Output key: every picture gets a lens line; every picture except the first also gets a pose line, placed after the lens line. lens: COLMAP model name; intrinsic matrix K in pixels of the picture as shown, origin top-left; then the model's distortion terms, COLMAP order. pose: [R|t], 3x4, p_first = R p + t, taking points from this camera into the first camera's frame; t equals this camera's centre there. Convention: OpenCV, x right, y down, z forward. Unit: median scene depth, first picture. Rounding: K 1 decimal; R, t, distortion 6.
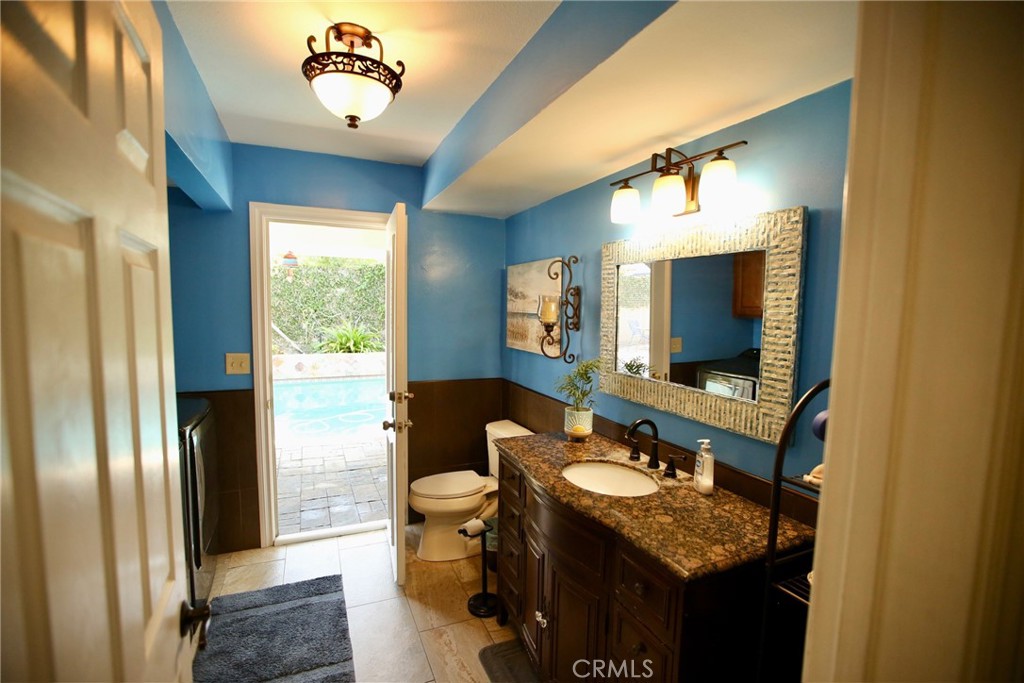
lens RADIAL K [[465.1, 0, 513.1], [0, 465.1, 347.2], [0, 0, 1]] dist [-0.050194, 0.018596]
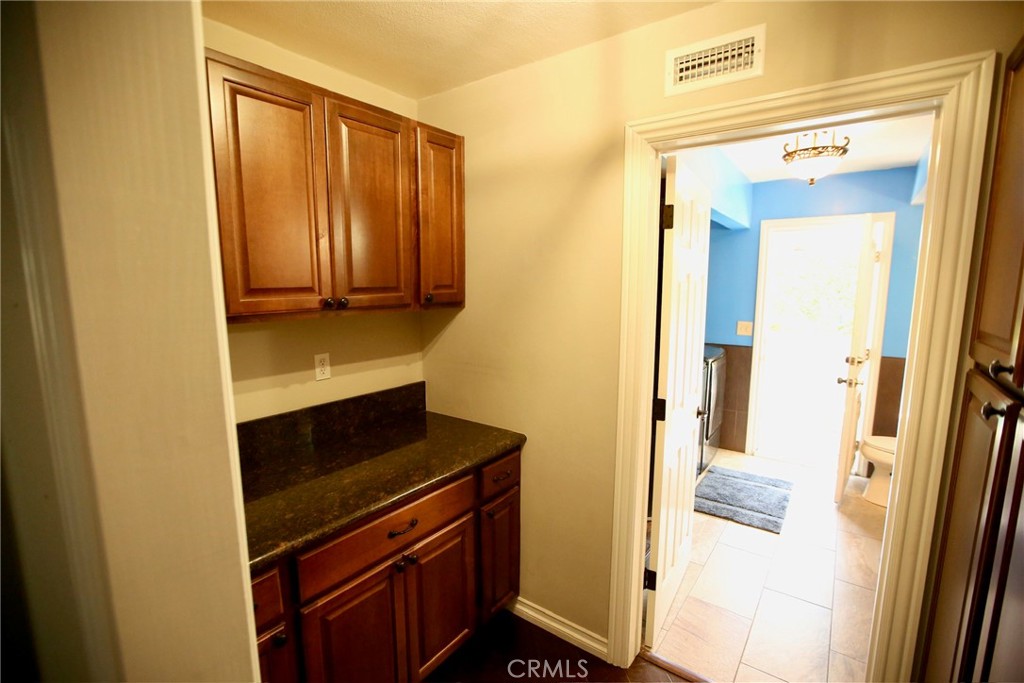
lens RADIAL K [[465.1, 0, 513.1], [0, 465.1, 347.2], [0, 0, 1]] dist [-0.050194, 0.018596]
pose [[0.499873, 0.104151, -0.859814, 0.378667], [-0.064745, 0.994459, 0.082820, 0.024526], [0.863675, 0.014269, 0.503847, -0.488044]]
